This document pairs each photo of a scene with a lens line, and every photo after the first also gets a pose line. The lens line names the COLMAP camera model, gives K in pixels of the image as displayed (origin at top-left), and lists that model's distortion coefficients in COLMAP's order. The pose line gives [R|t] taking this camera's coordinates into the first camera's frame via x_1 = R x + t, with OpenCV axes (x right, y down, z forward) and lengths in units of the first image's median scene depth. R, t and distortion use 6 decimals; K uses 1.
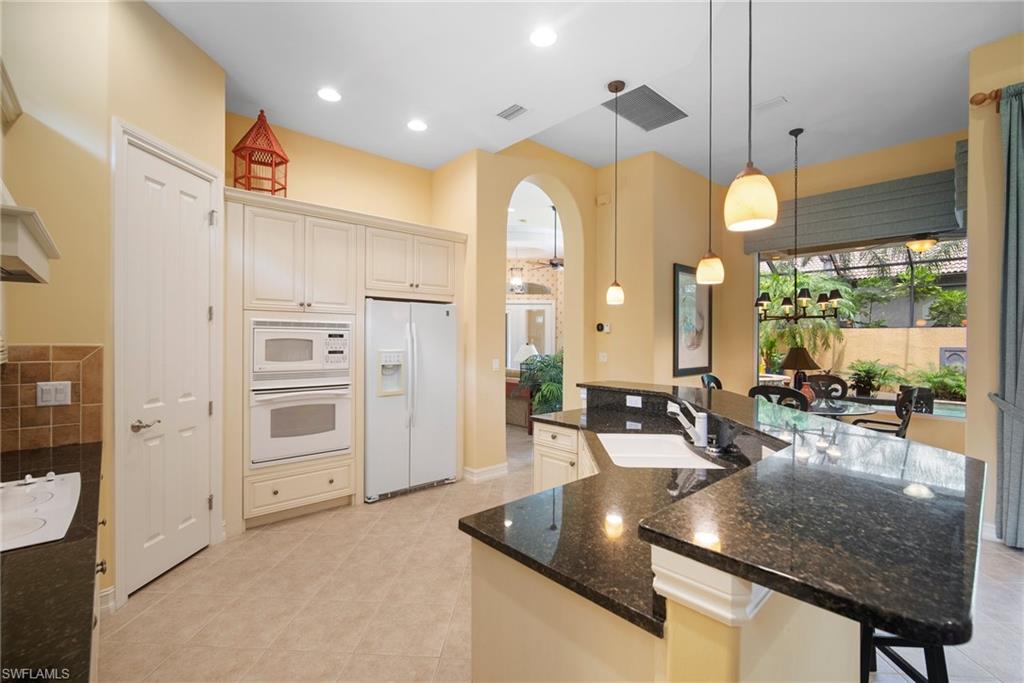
lens RADIAL K [[450.0, 0, 511.4], [0, 450.0, 340.2], [0, 0, 1]] dist [-0.008002, -0.000047]
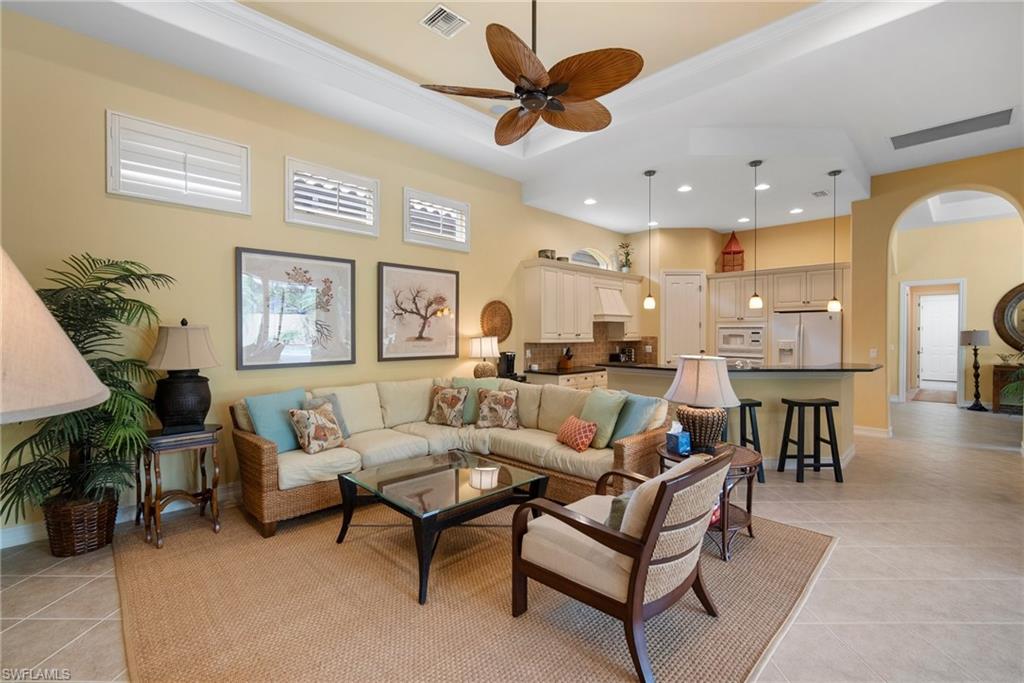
lens RADIAL K [[450.0, 0, 511.0], [0, 450.0, 338.5], [0, 0, 1]] dist [-0.008002, -0.000047]
pose [[0.042079, 0.002830, -0.999110, 1.676206], [-0.006188, 0.999978, 0.002572, 0.017309], [0.999095, 0.006074, 0.042095, -0.194638]]
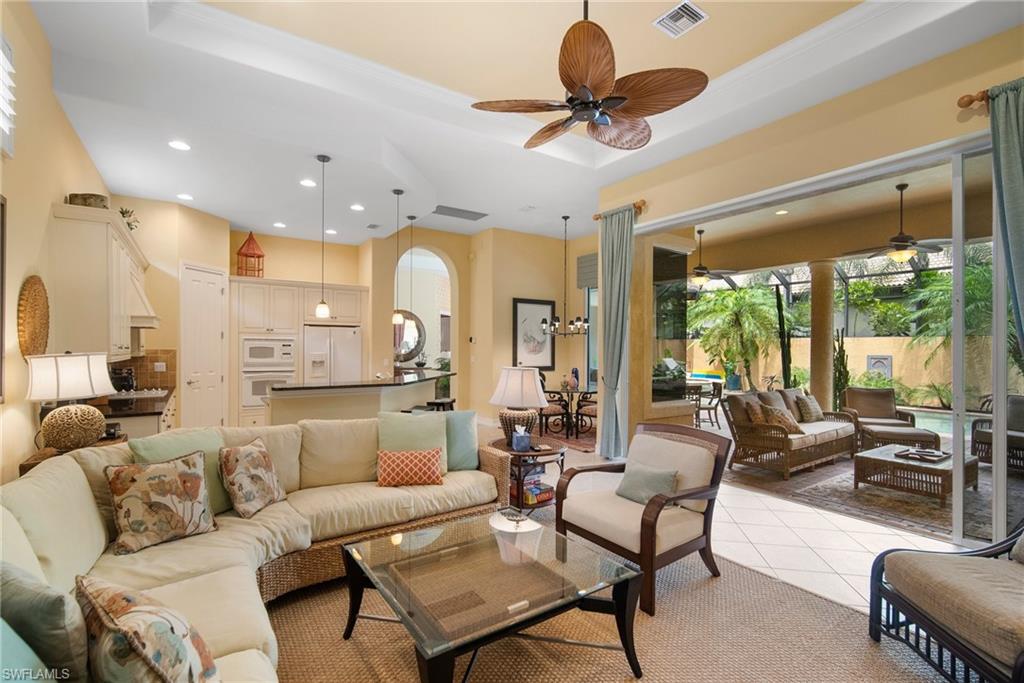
lens RADIAL K [[468.5, 0, 506.4], [0, 468.5, 350.0], [0, 0, 1]] dist [-0.000836, 0.000092]
pose [[0.988853, -0.000190, -0.148892, 0.904655], [0.000226, 1.000000, 0.000224, 0.010121], [0.148892, -0.000255, 0.988853, -0.916748]]
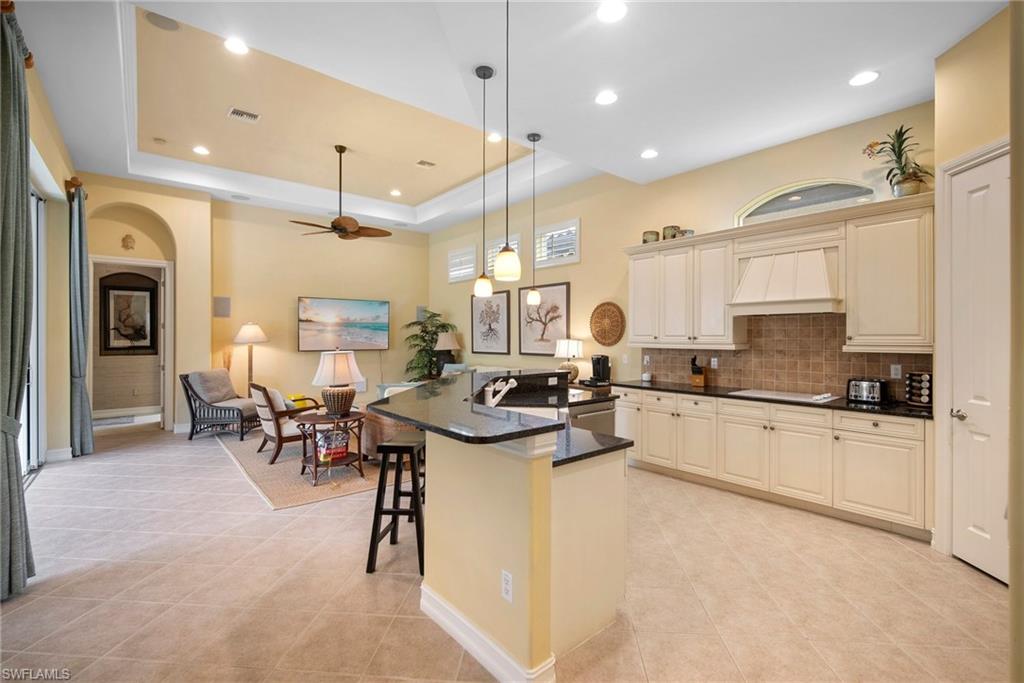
lens RADIAL K [[450.0, 0, 514.4], [0, 450.0, 335.6], [0, 0, 1]] dist [-0.008002, -0.000047]
pose [[-0.999376, -0.010116, 0.033828, 0.191023], [-0.009968, 0.999940, 0.004548, -0.003841], [-0.033872, 0.004208, -0.999417, 1.557815]]
